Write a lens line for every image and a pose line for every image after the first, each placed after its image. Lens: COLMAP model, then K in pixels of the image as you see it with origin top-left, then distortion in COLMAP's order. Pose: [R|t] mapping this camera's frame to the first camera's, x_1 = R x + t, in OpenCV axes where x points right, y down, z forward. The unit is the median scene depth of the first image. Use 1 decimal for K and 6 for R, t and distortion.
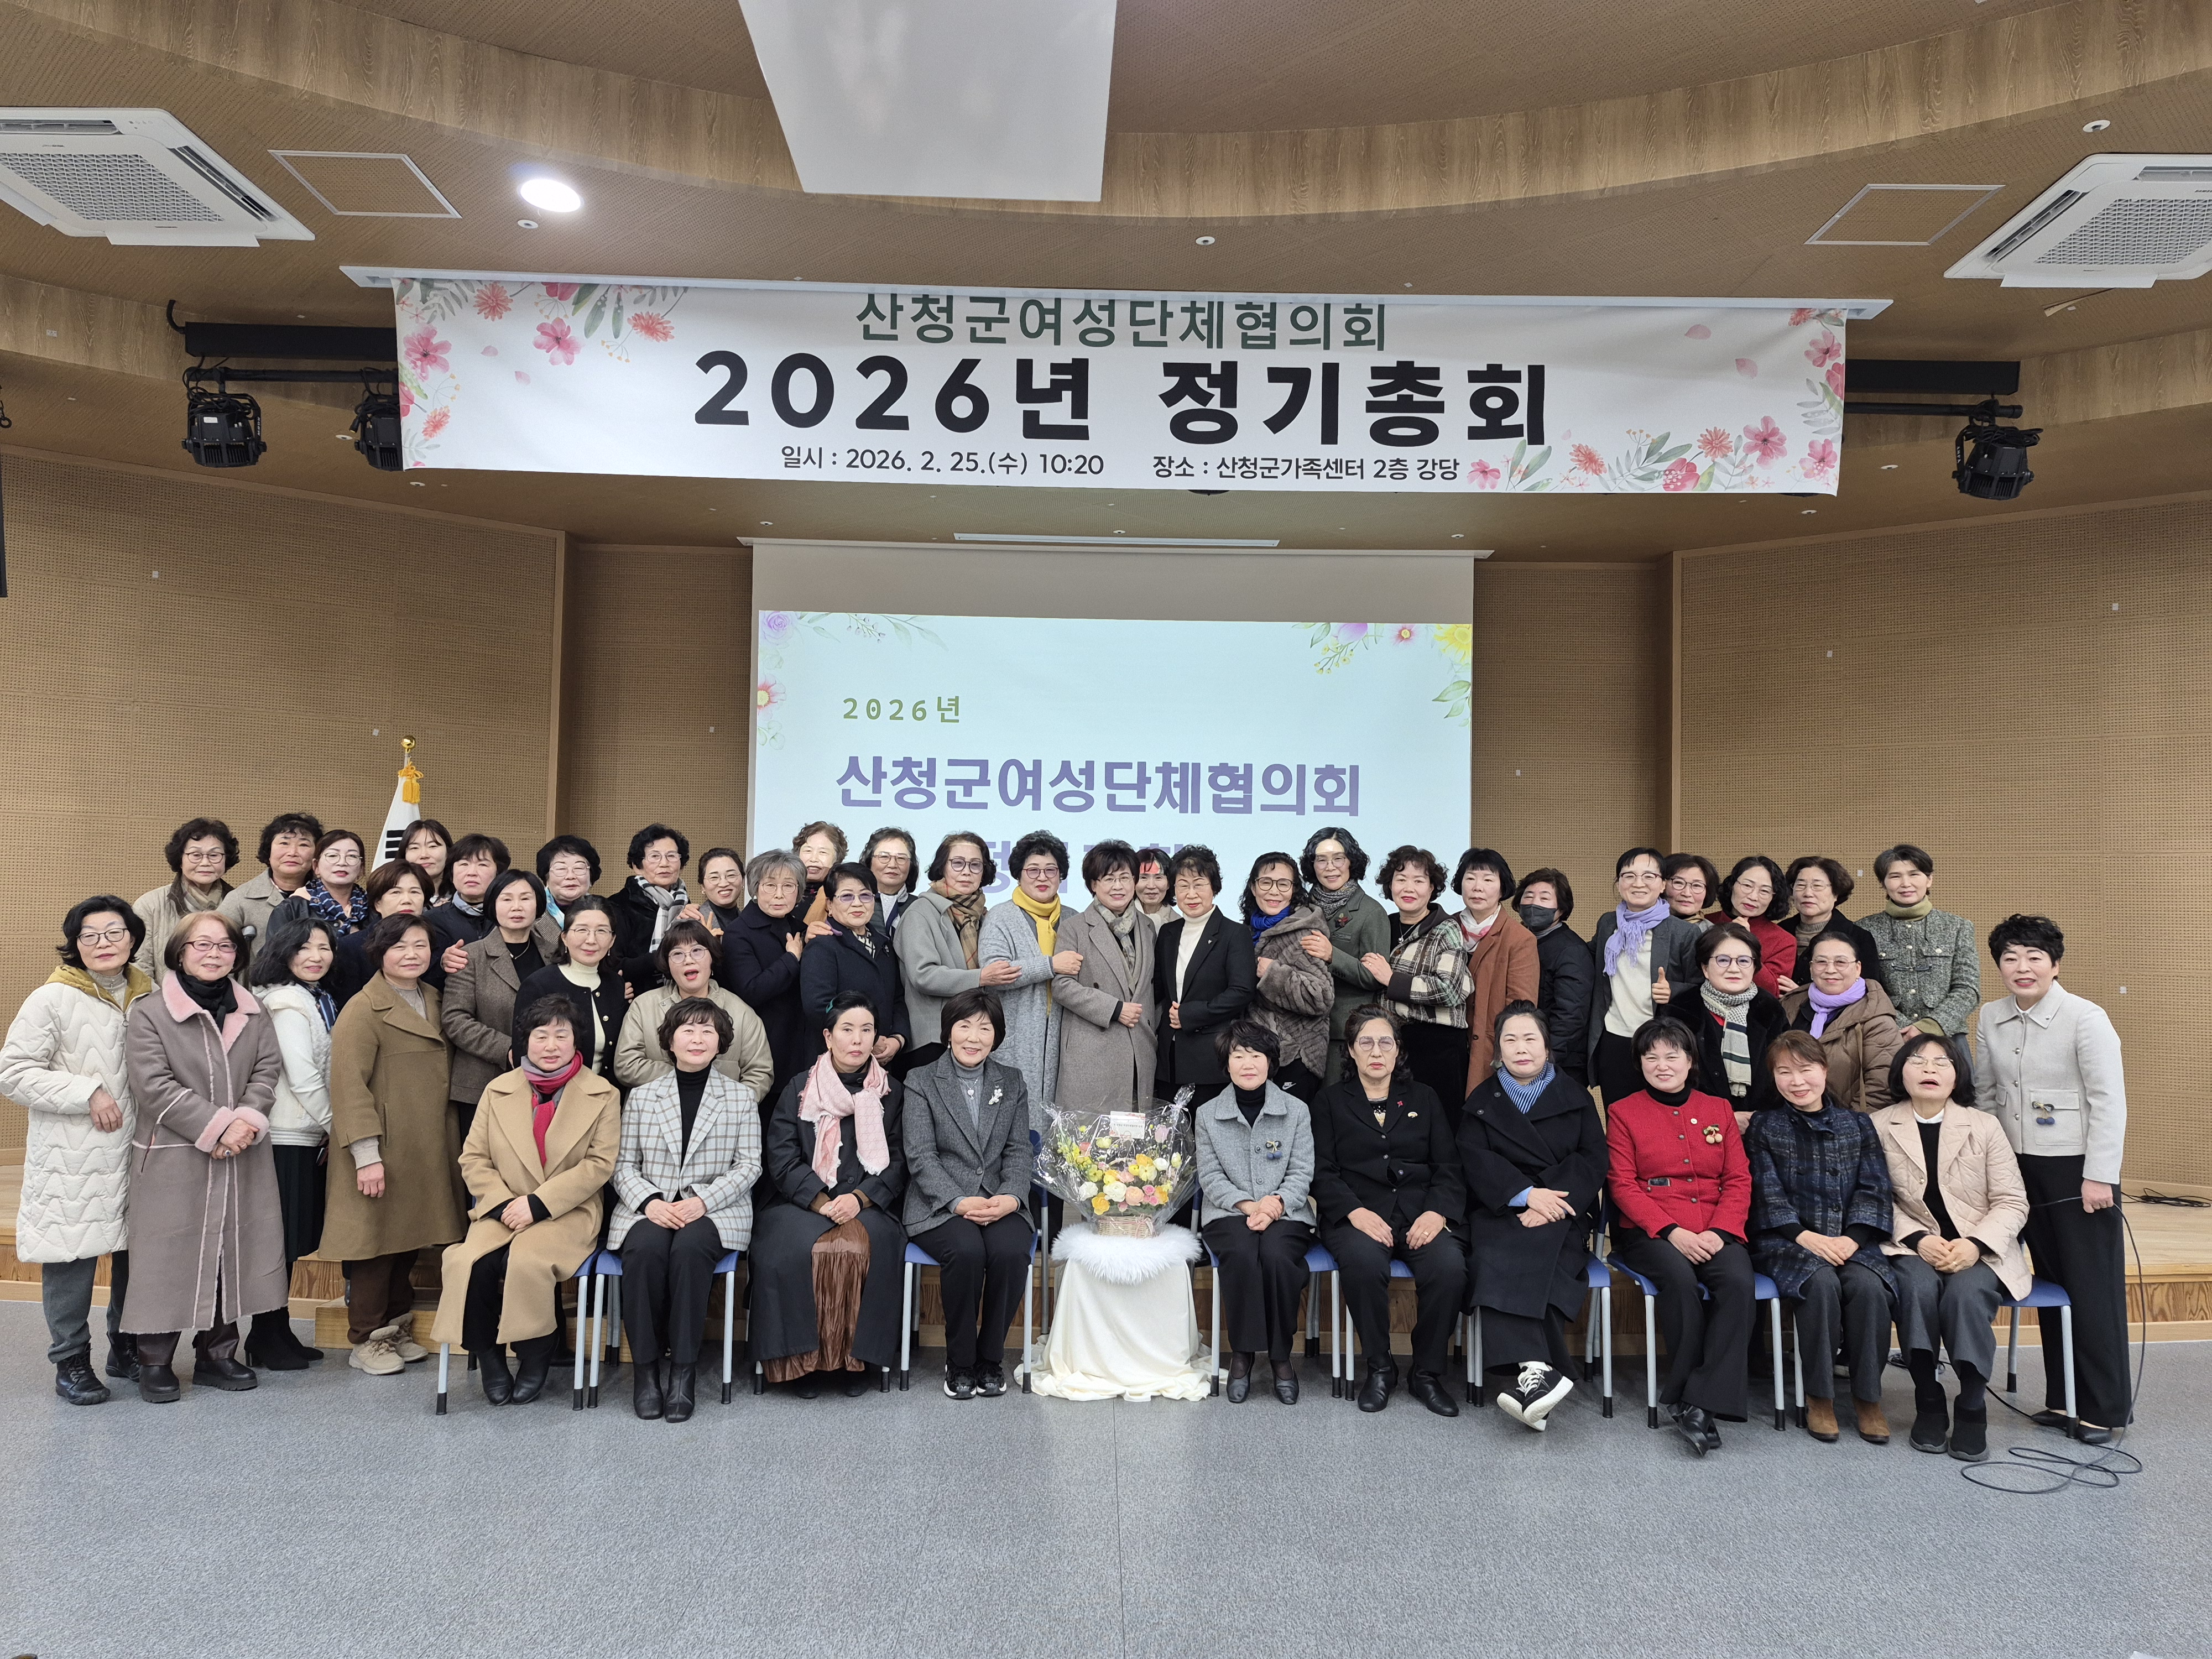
lens RADIAL K [[1562.3, 0, 1095.3], [0, 1562.3, 890.9], [0, 0, 1]] dist [0.083248, -0.098756]
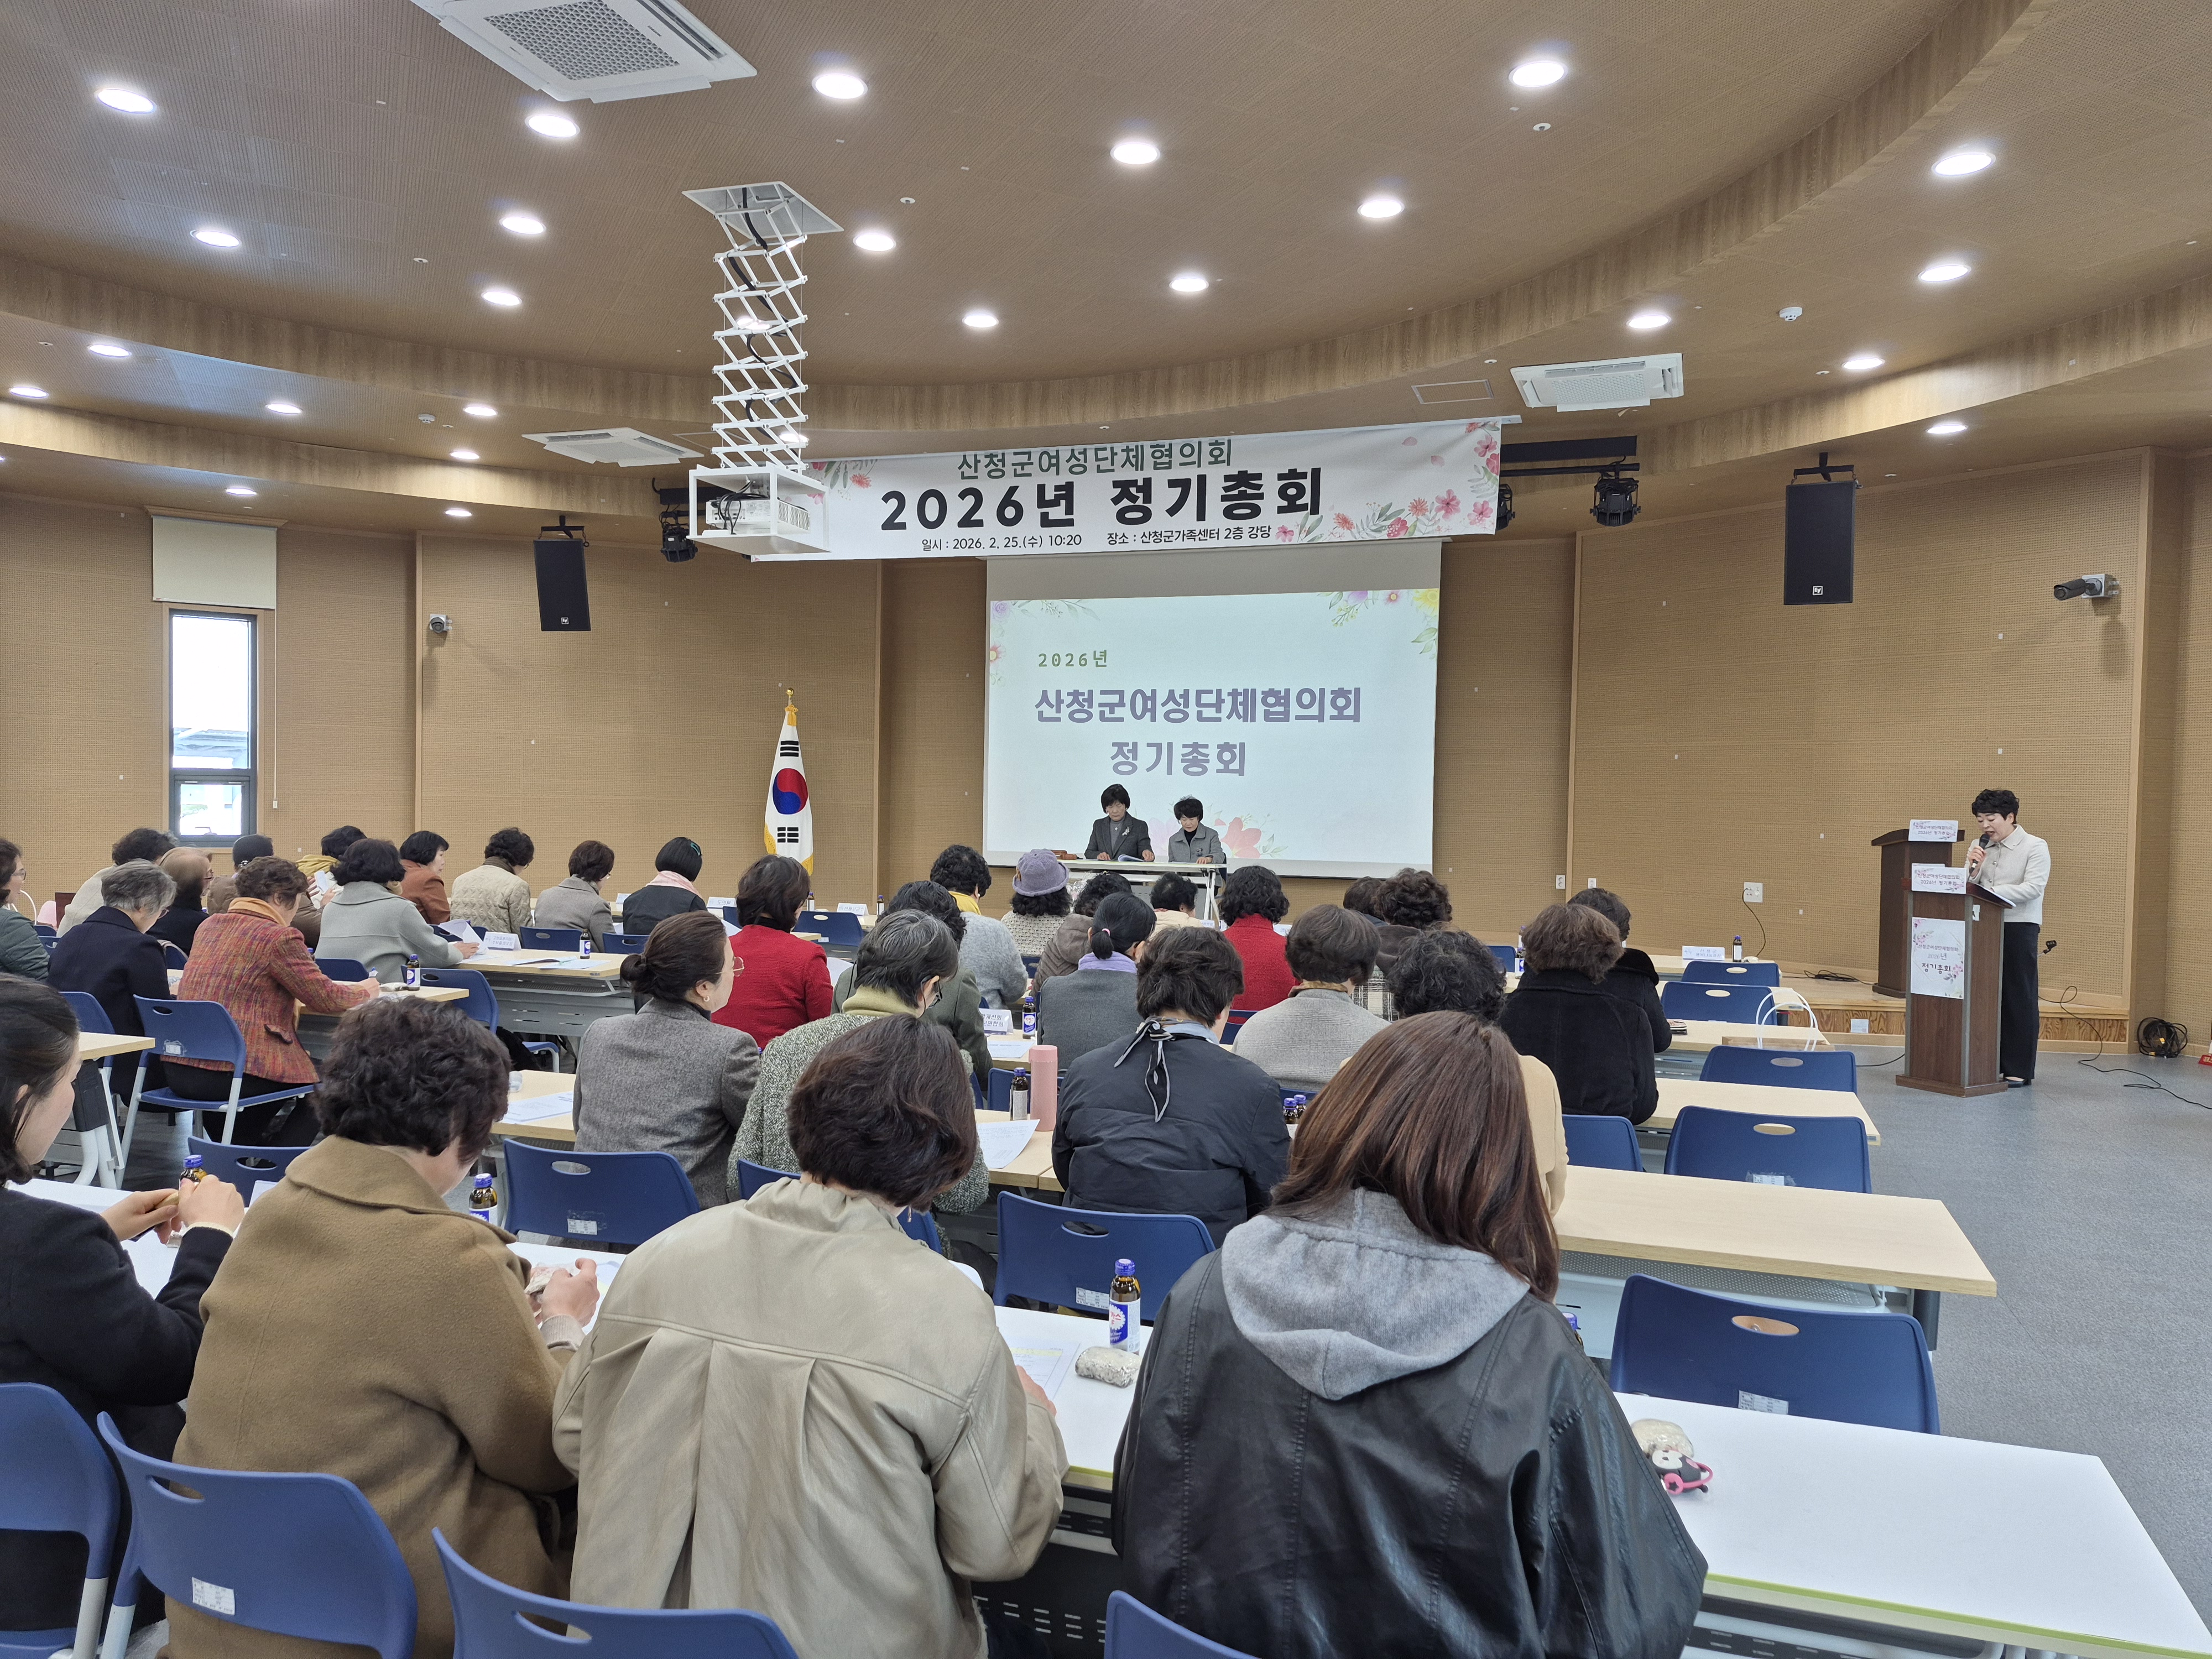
lens RADIAL K [[1562.3, 0, 1095.3], [0, 1562.3, 890.9], [0, 0, 1]] dist [0.083248, -0.098756]
pose [[0.943638, 0.018866, -0.330441, 0.632147], [0.005060, 0.997435, 0.071400, 0.007446], [0.330941, -0.069047, 0.941122, -0.745903]]
